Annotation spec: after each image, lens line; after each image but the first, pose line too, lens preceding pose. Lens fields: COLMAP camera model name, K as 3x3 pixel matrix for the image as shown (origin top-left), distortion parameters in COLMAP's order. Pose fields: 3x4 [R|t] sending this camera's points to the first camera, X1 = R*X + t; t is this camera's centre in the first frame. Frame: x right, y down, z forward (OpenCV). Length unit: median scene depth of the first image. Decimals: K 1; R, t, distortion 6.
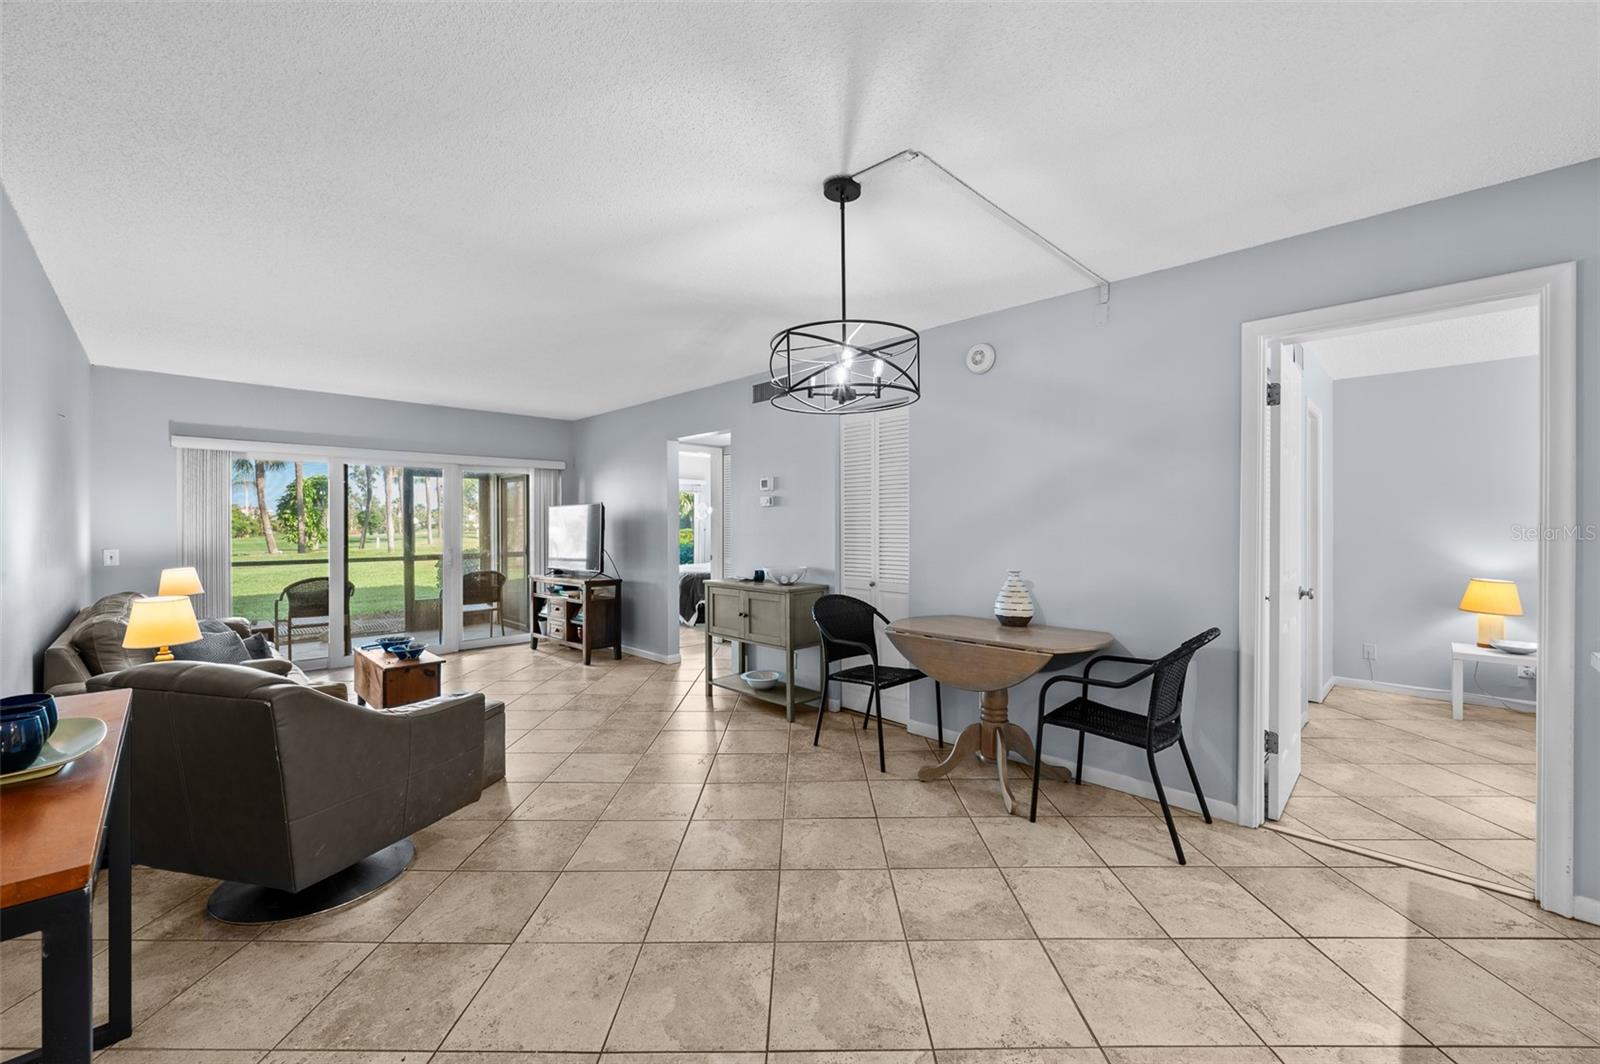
lens RADIAL K [[631.8, 0, 800.5], [0, 631.8, 527.6], [0, 0, 1]] dist [-0.000303, -0.000040]
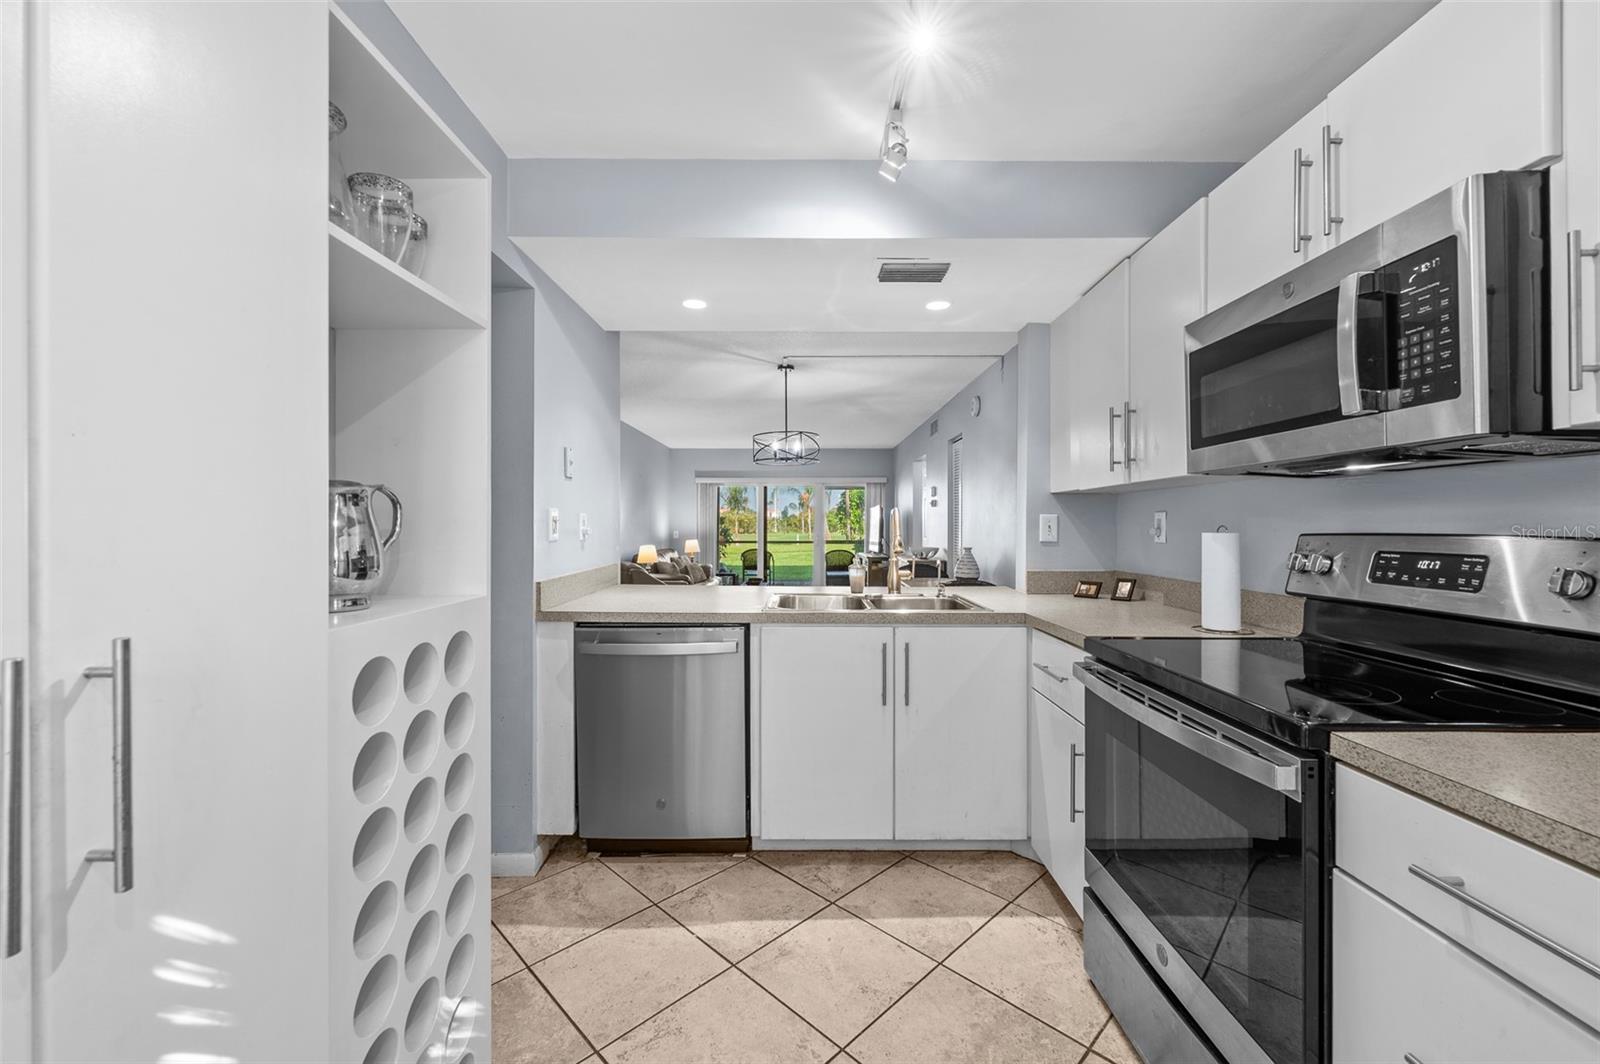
lens RADIAL K [[636.0, 0, 803.7], [0, 636.0, 525.2], [0, 0, 1]] dist [-0.000337, -0.000161]
pose [[0.707417, 0.006321, -0.706768, 0.795960], [-0.008360, 0.999965, 0.000576, 0.010235], [0.706747, 0.005501, 0.707445, -0.258081]]
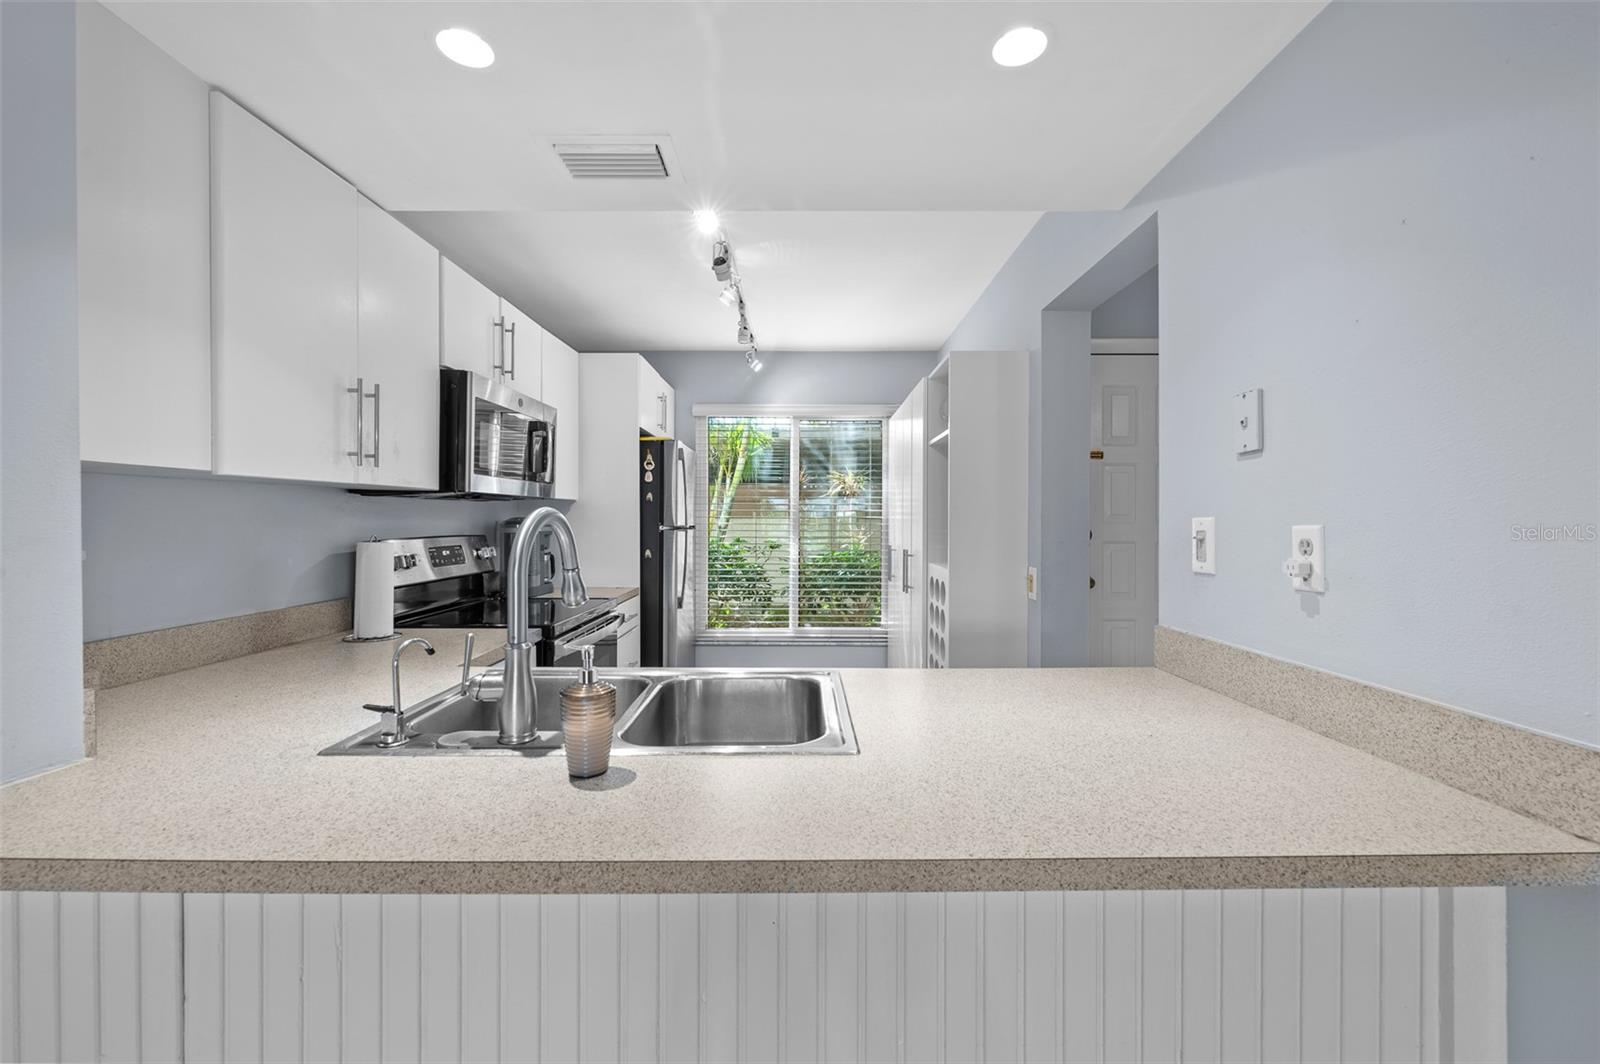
lens RADIAL K [[658.2, 0, 797.0], [0, 658.2, 521.3], [0, 0, 1]] dist [-0.000985, -0.000048]
pose [[-0.702519, -0.000999, 0.711665, 0.205019], [0.002990, 0.999986, 0.004355, -0.001623], [-0.711659, 0.005187, -0.702506, 0.315451]]
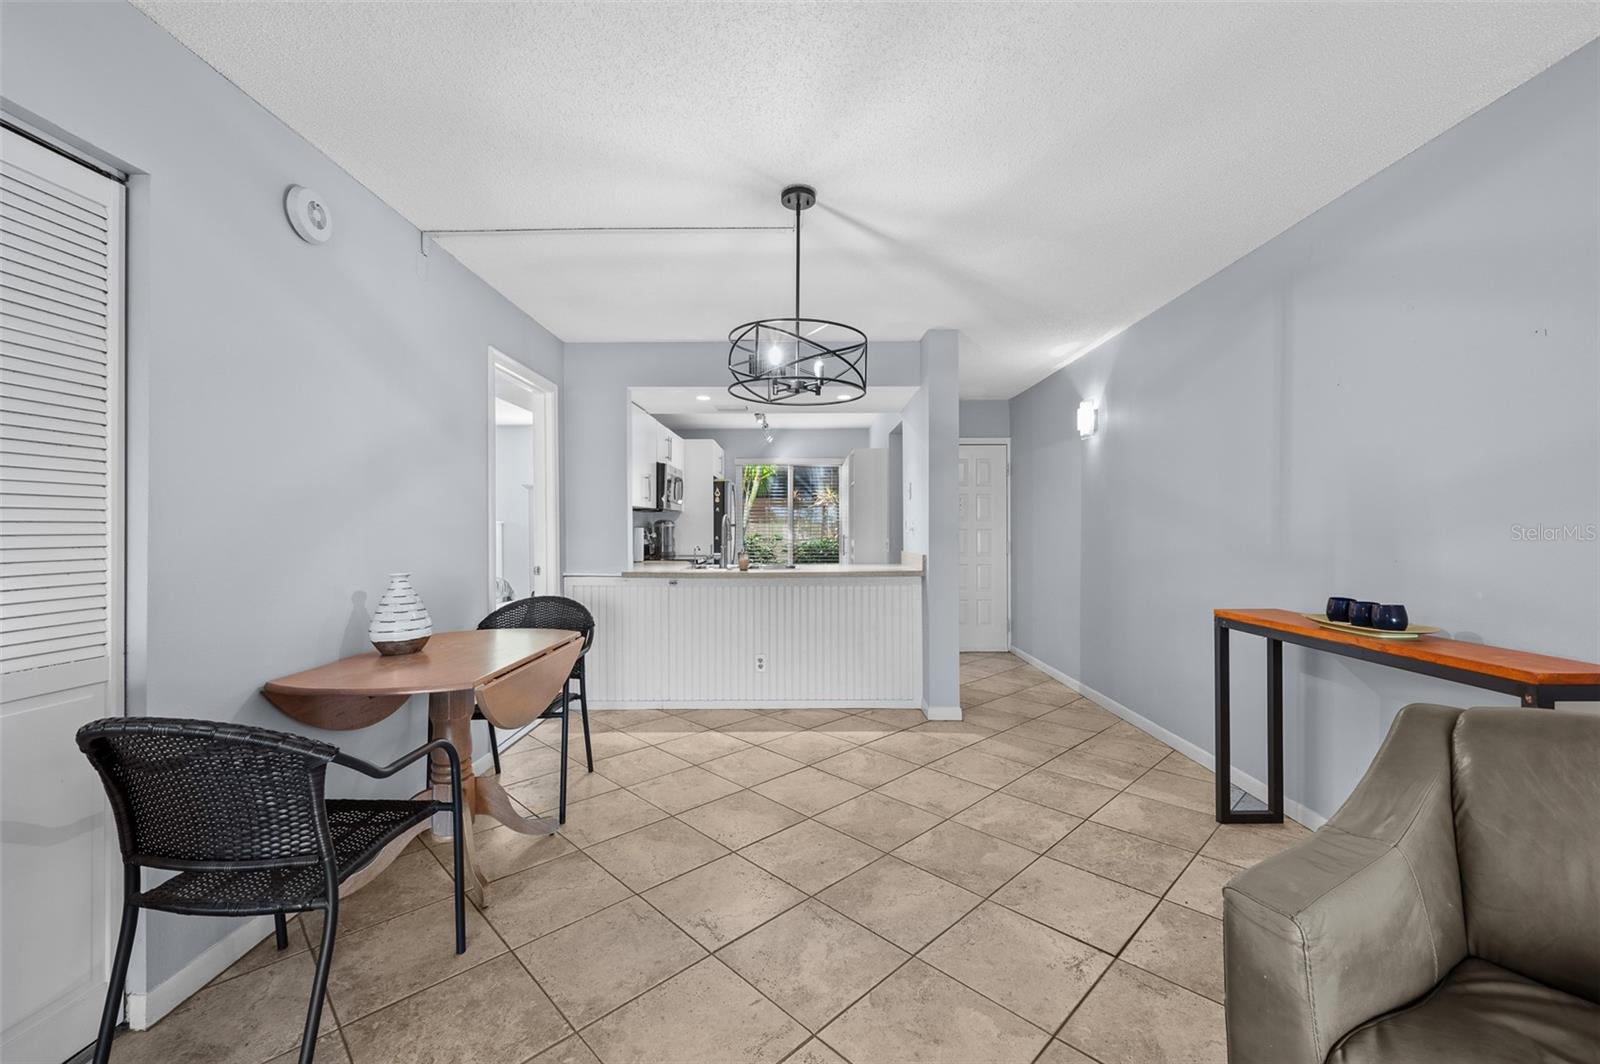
lens RADIAL K [[650.2, 0, 799.7], [0, 650.2, 527.4], [0, 0, 1]] dist [-0.000776, -0.000103]
pose [[-0.705042, 0.003126, 0.709158, -0.334654], [0.006367, 0.999978, 0.001923, 0.012599], [-0.709137, 0.005871, -0.705047, 0.827980]]
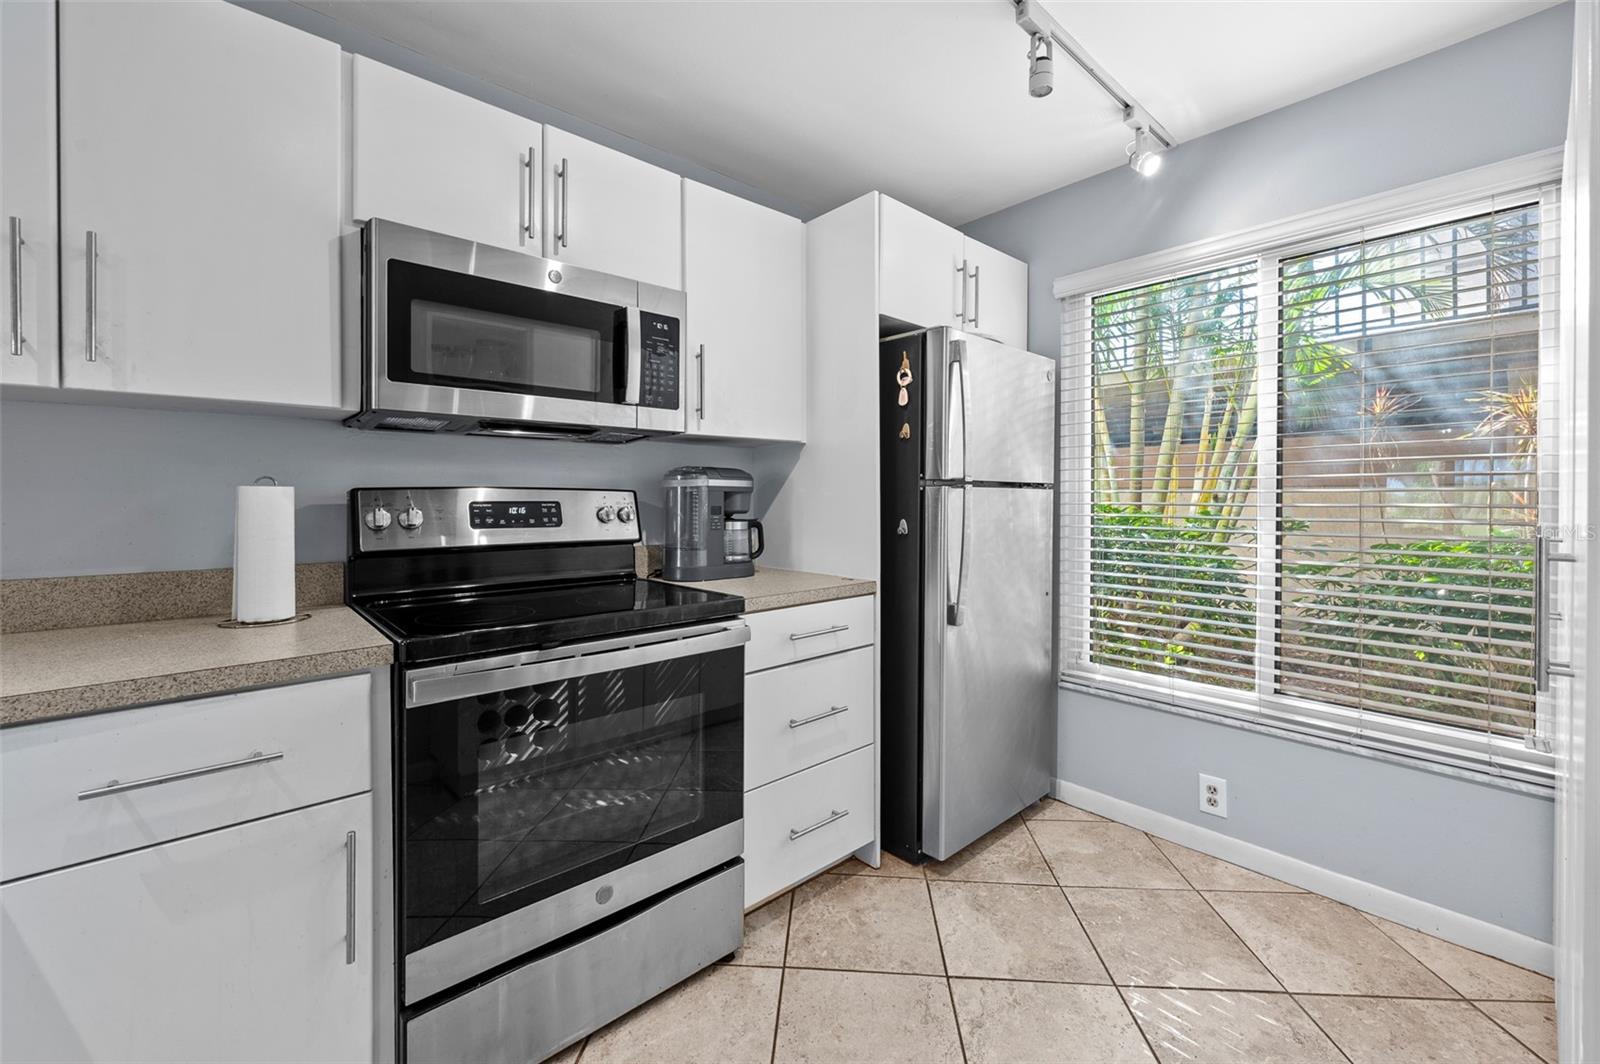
lens RADIAL K [[650.7, 0, 805.4], [0, 650.7, 499.4], [0, 0, 1]] dist [0.000021, 0.000064]
pose [[0.049060, 0.000370, 0.998796, 0.414520], [0.002770, 0.999996, -0.000507, 0.019930], [-0.998792, 0.002791, 0.049059, -0.049308]]
